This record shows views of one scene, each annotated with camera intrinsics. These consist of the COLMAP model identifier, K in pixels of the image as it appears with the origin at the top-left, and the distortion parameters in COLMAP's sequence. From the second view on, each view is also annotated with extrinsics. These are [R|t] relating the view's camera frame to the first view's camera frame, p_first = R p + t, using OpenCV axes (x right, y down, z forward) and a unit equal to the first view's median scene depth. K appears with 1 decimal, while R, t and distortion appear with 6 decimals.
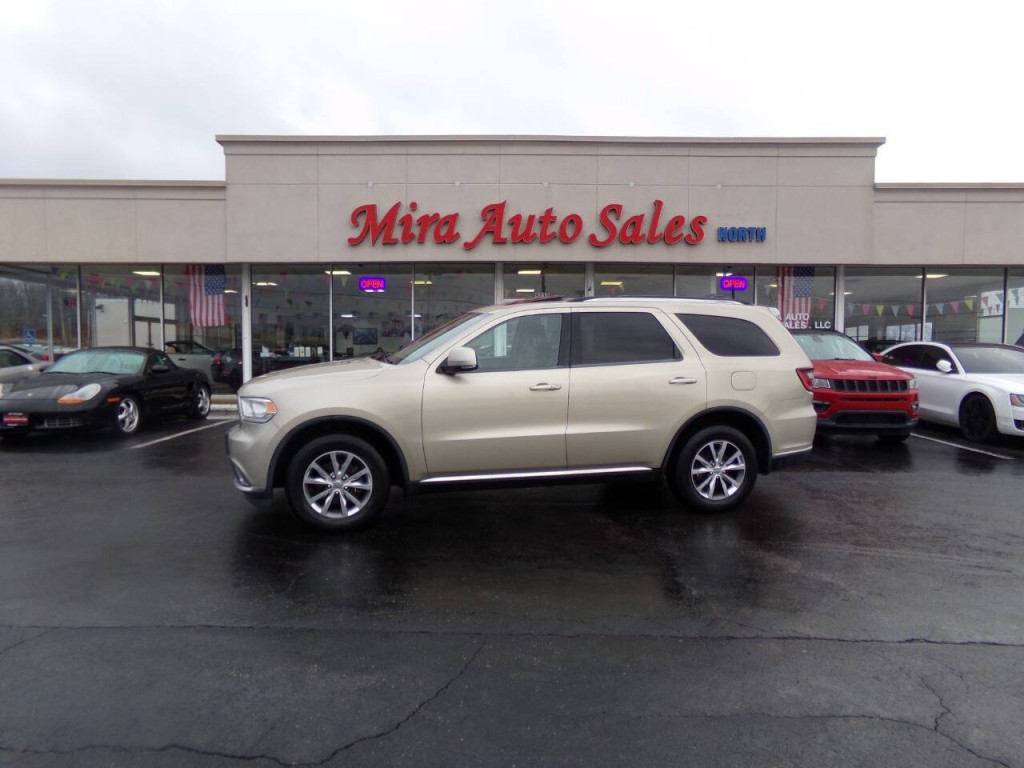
lens RADIAL K [[709.3, 0, 513.1], [0, 709.3, 392.2], [0, 0, 1]] dist [-0.050444, 0.078811]
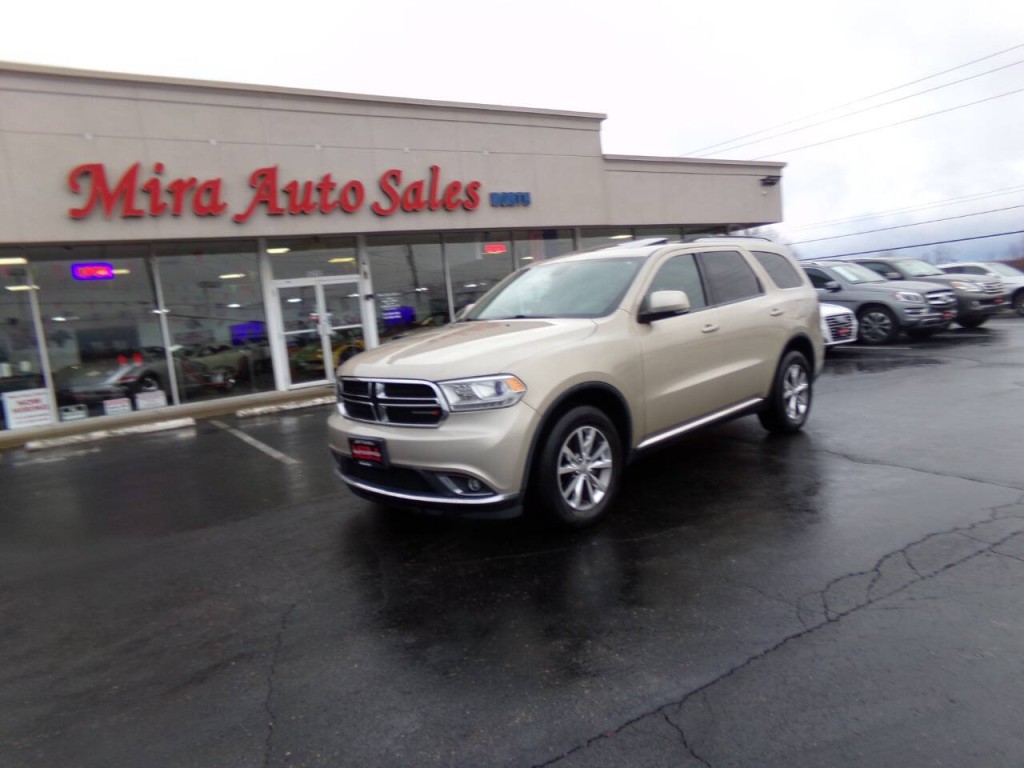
lens RADIAL K [[709.3, 0, 516.0], [0, 709.3, 393.6], [0, 0, 1]] dist [-0.050444, 0.078811]
pose [[0.836341, -0.152170, 0.526668, -0.259560], [0.141116, 0.988087, 0.061399, -0.005626], [-0.529737, 0.022971, 0.847851, 0.122267]]
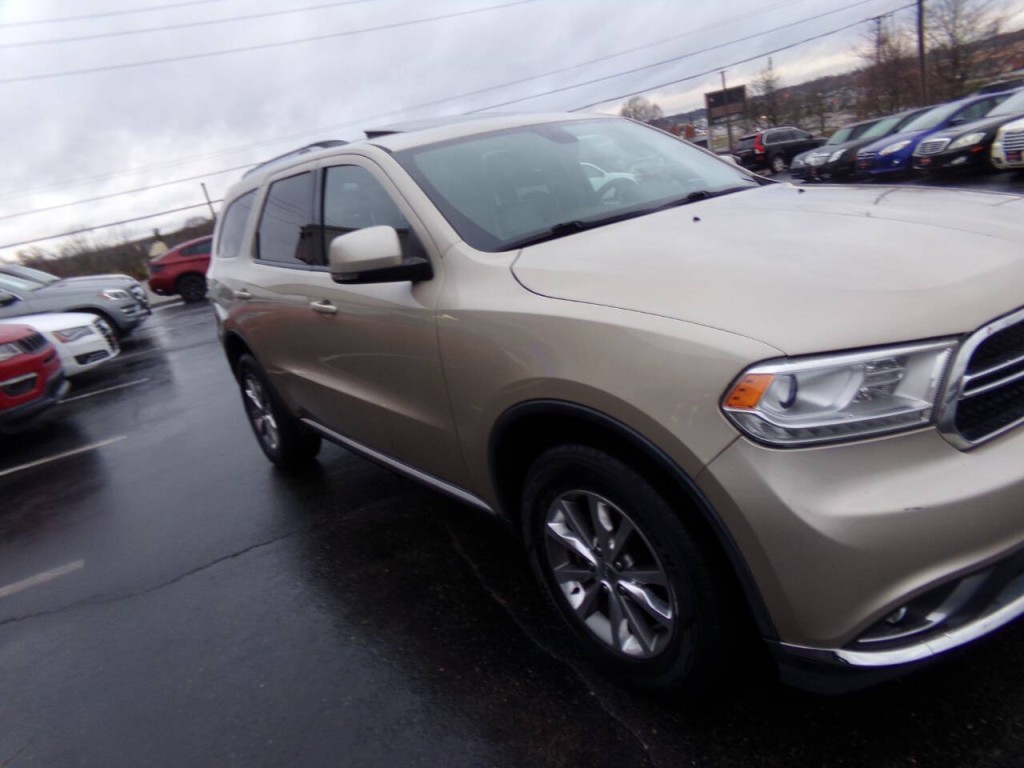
lens RADIAL K [[709.3, 0, 532.0], [0, 709.3, 389.1], [0, 0, 1]] dist [-0.050444, 0.078811]
pose [[-0.412484, -0.205756, 0.887424, -0.222323], [0.258492, 0.907681, 0.330602, -0.045911], [-0.873521, 0.365760, -0.321217, 0.521564]]
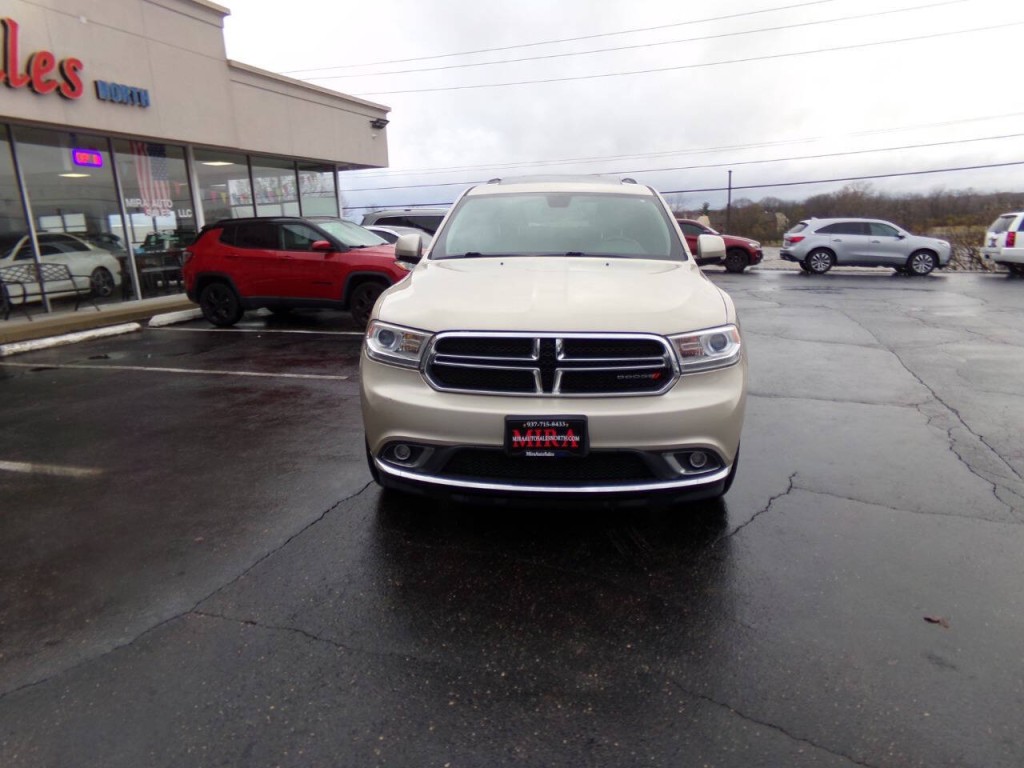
lens RADIAL K [[709.3, 0, 515.9], [0, 709.3, 393.8], [0, 0, 1]] dist [-0.050444, 0.078811]
pose [[0.302476, -0.242072, 0.921905, -0.350938], [0.099462, 0.969948, 0.222053, -0.031579], [-0.947953, 0.024529, 0.317463, 0.344062]]
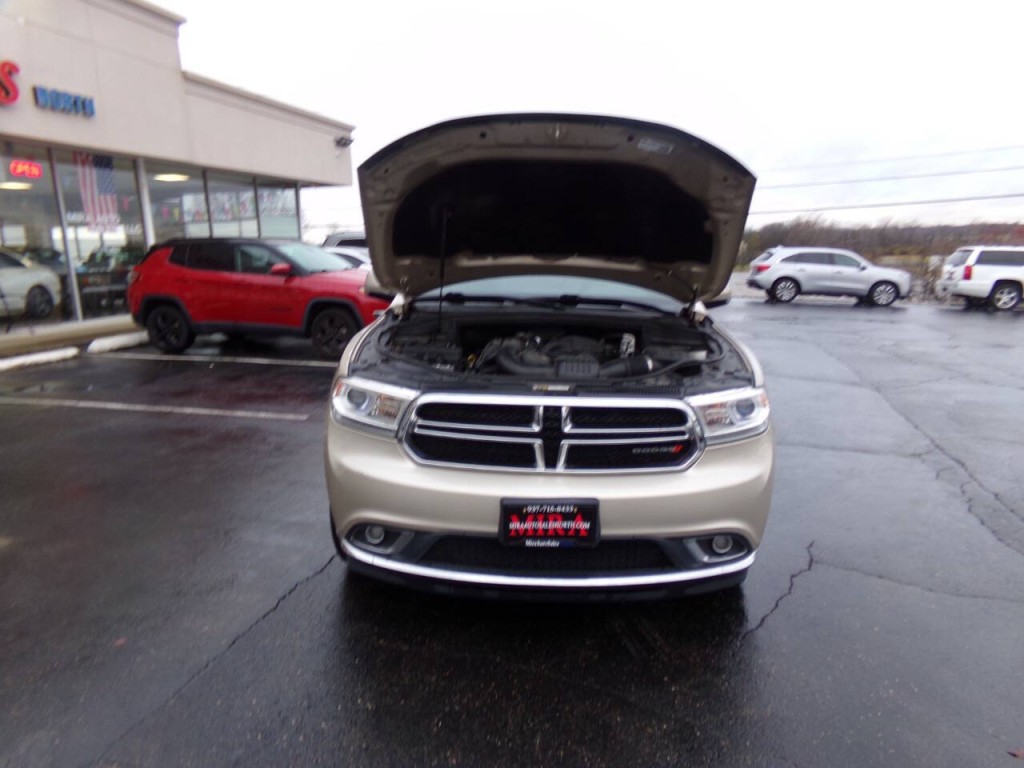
lens RADIAL K [[709.3, 0, 523.0], [0, 709.3, 393.9], [0, 0, 1]] dist [-0.050444, 0.078811]
pose [[0.244067, -0.214149, 0.945818, -0.319217], [0.079211, 0.976456, 0.200646, -0.038624], [-0.966518, 0.025949, 0.255284, 0.362963]]
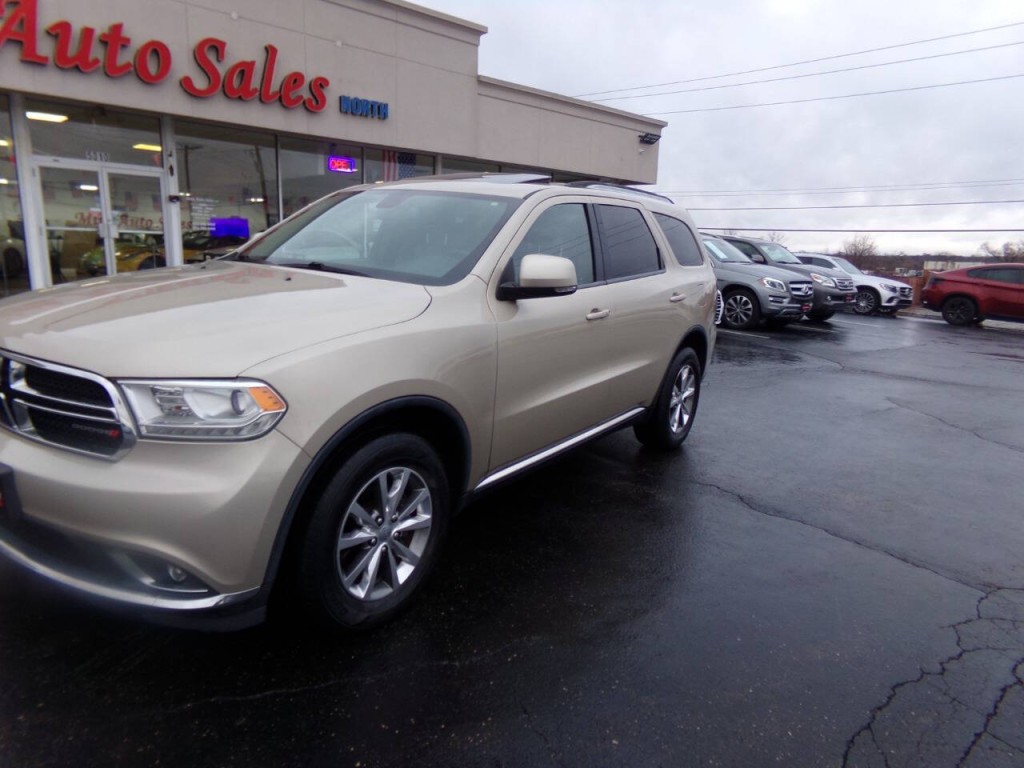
lens RADIAL K [[709.3, 0, 517.6], [0, 709.3, 393.0], [0, 0, 1]] dist [-0.050444, 0.078811]
pose [[0.718336, -0.123917, 0.684572, -0.180804], [0.012792, 0.986195, 0.165092, -0.017109], [-0.695579, -0.109835, 0.710004, 0.209772]]
